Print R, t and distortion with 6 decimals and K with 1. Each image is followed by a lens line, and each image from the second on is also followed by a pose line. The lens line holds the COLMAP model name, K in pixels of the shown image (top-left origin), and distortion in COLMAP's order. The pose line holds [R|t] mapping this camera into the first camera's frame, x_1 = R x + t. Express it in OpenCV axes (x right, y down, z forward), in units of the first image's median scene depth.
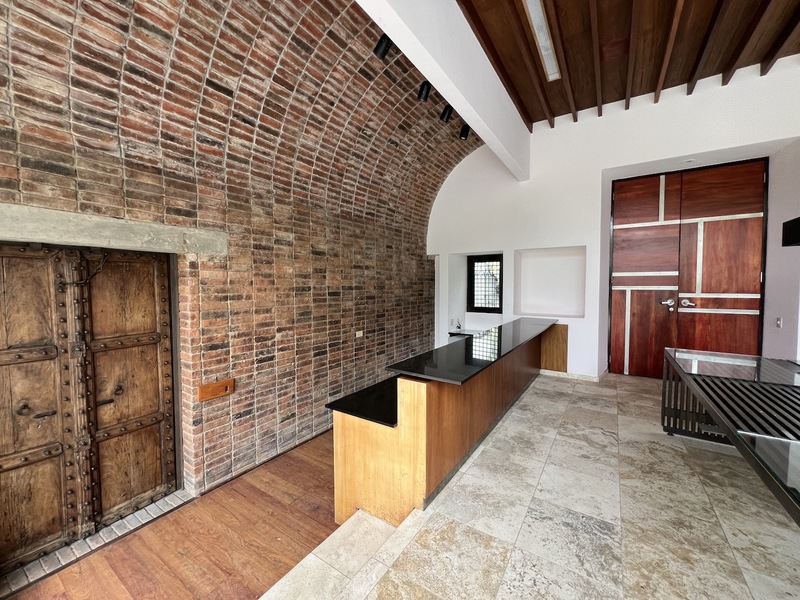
lens RADIAL K [[321.9, 0, 398.6], [0, 321.9, 296.2], [0, 0, 1]] dist [0.000198, 0.000132]
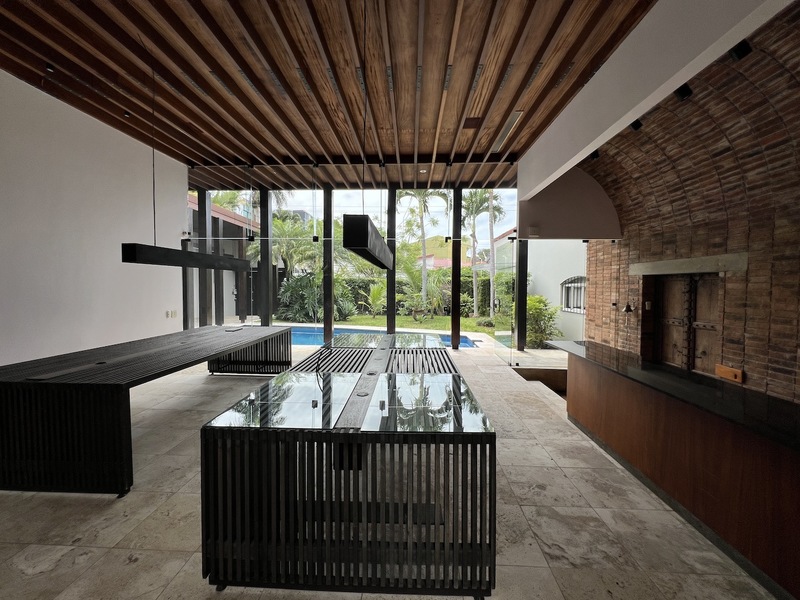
lens RADIAL K [[324.5, 0, 400.0], [0, 324.5, 300.0], [0, 0, 1]] dist [-0.001682, -0.000202]
pose [[-0.851777, 0.019097, -0.523556, 1.214497], [-0.023408, 0.996950, 0.074447, -0.073500], [0.523381, 0.075668, -0.848733, 1.336783]]
